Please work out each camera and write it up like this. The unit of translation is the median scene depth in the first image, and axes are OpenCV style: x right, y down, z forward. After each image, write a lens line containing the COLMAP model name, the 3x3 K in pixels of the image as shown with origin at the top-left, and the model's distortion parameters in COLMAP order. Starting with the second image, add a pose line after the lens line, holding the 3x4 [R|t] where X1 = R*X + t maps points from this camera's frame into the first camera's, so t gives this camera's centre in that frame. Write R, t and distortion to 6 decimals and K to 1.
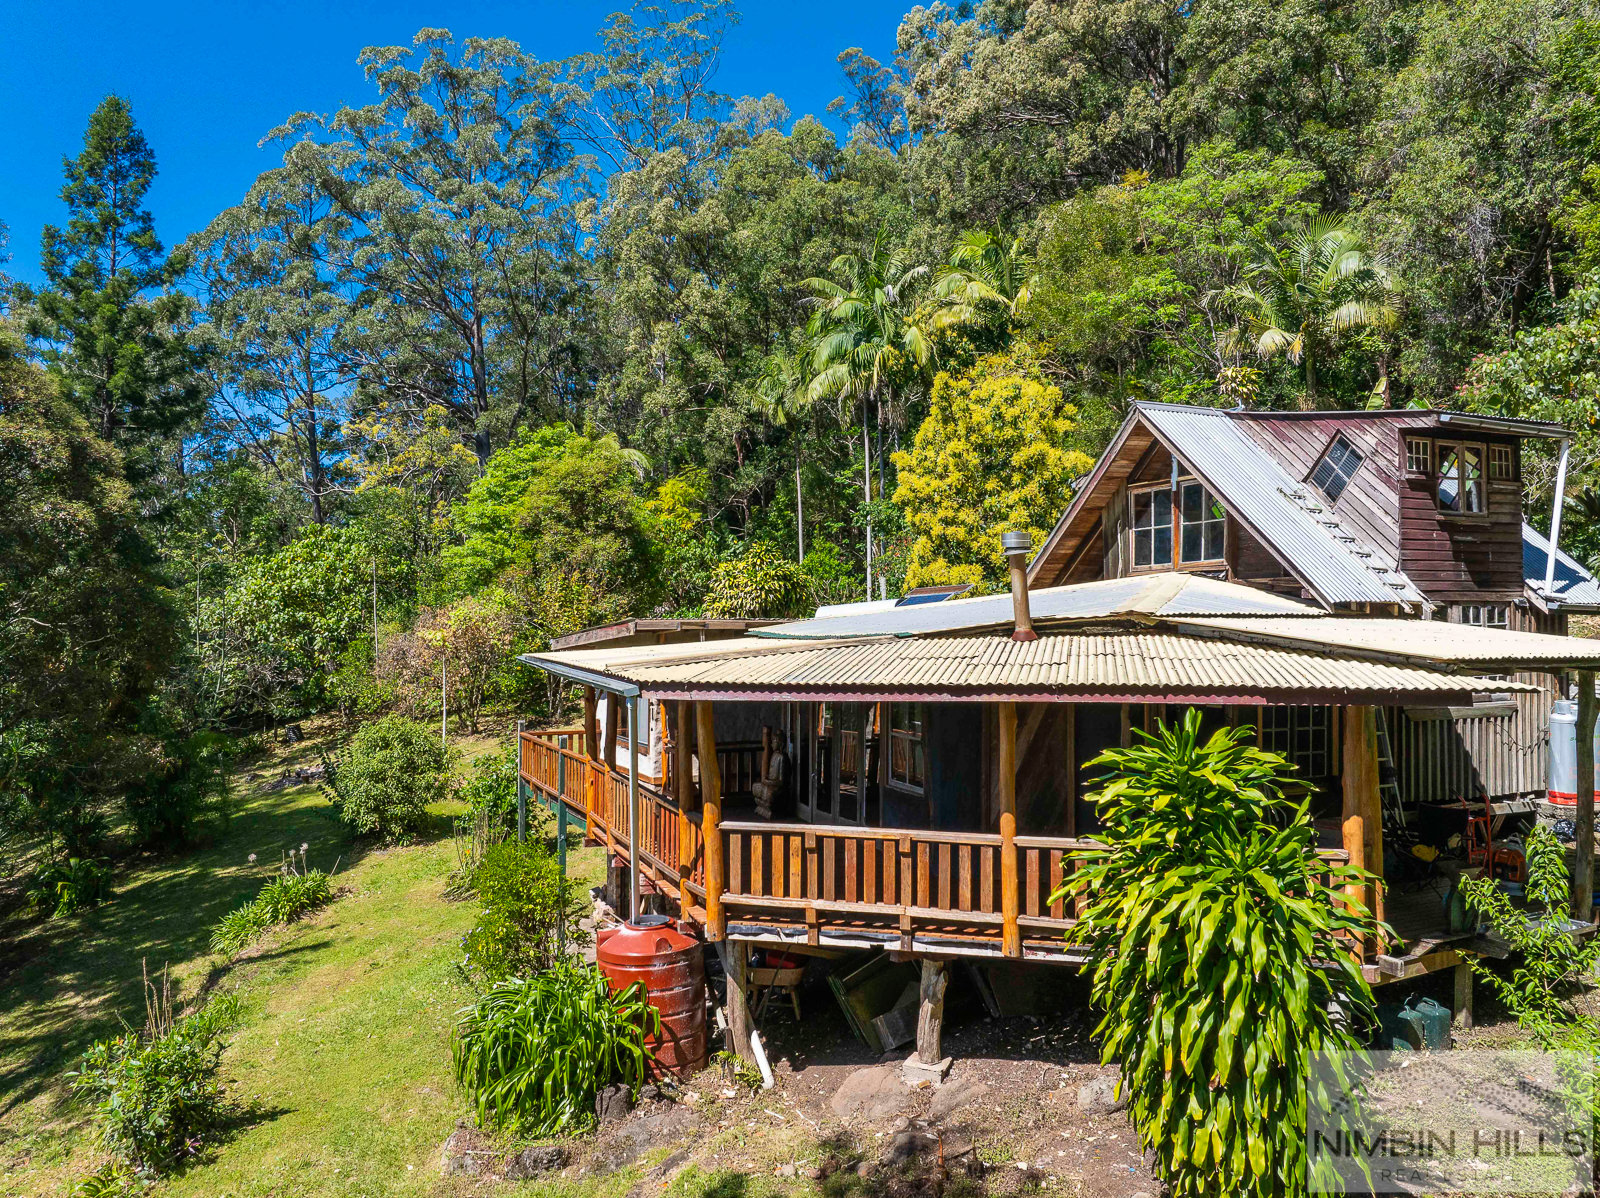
lens RADIAL K [[1126.7, 0, 797.9], [0, 1126.7, 598.0], [0, 0, 1]] dist [-0.038840, 0.004273]
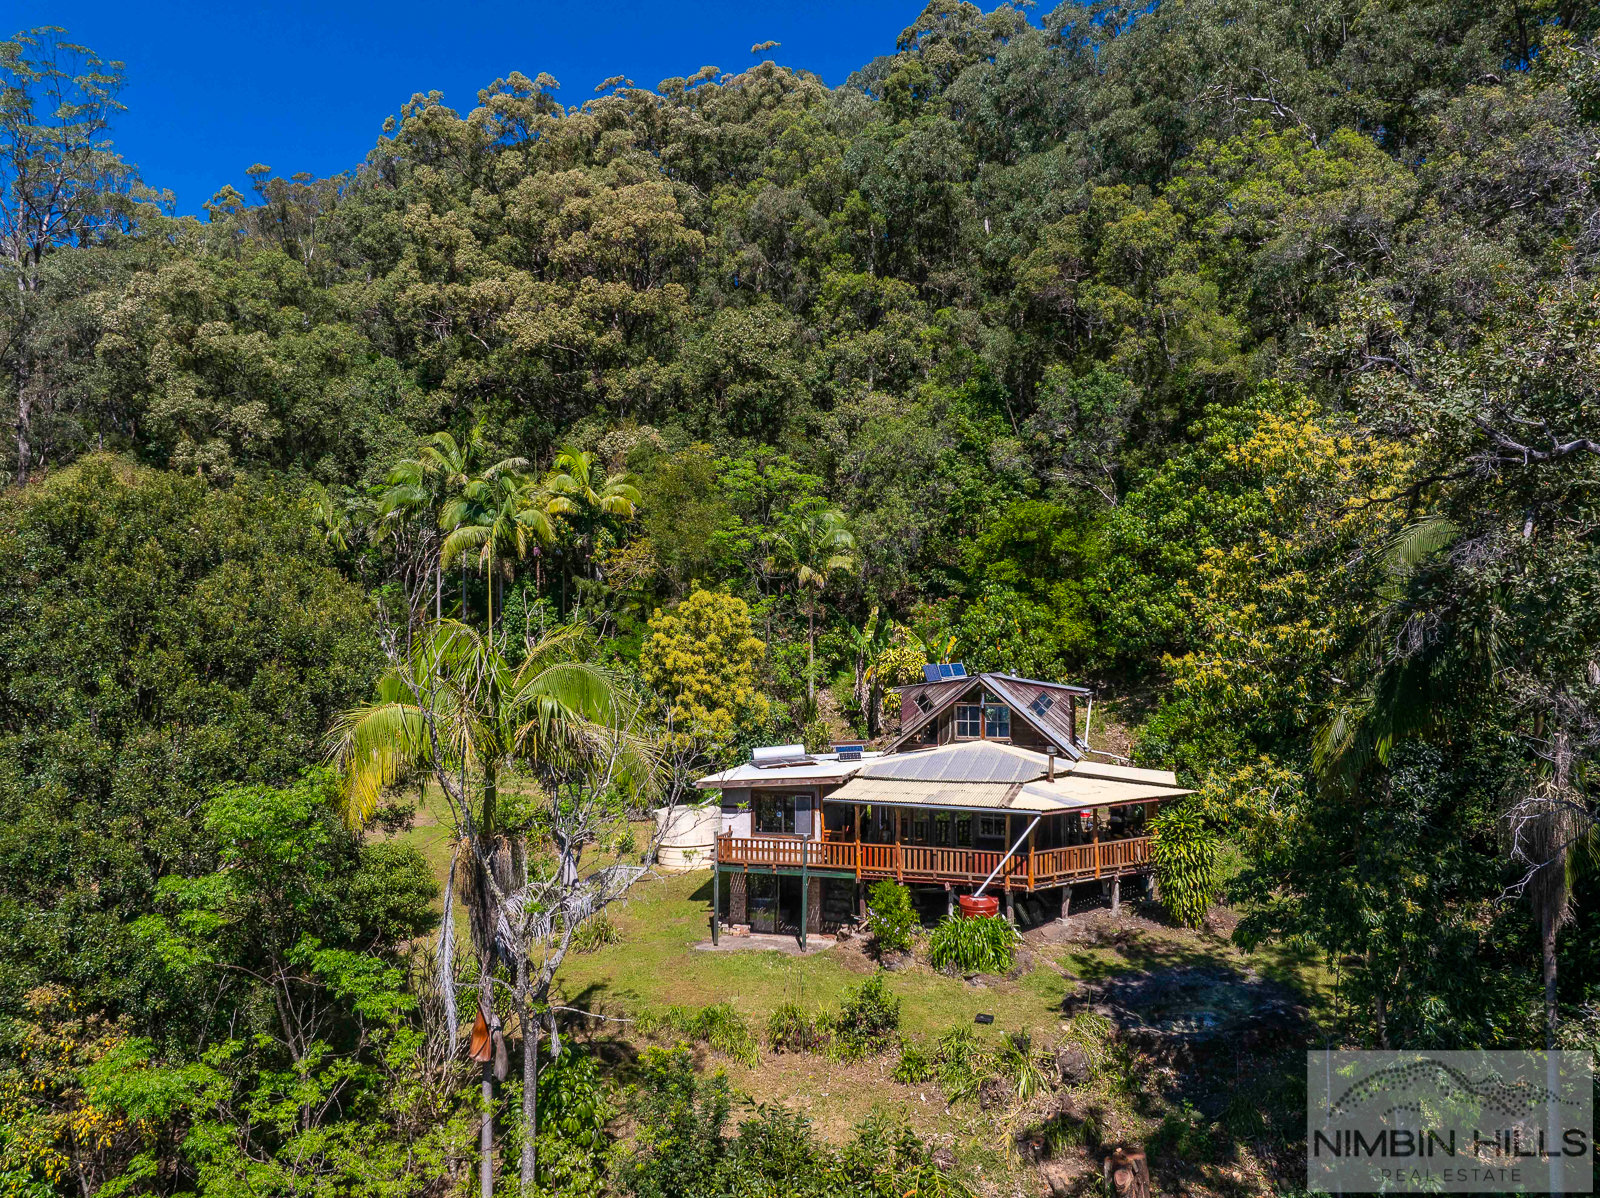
lens RADIAL K [[1126.7, 0, 805.7], [0, 1126.7, 596.3], [0, 0, 1]] dist [-0.038840, 0.004273]
pose [[0.649609, 0.039624, 0.759235, -1.164406], [-0.019999, 0.999186, -0.035035, -0.156914], [-0.760005, 0.007575, 0.649873, -0.218342]]
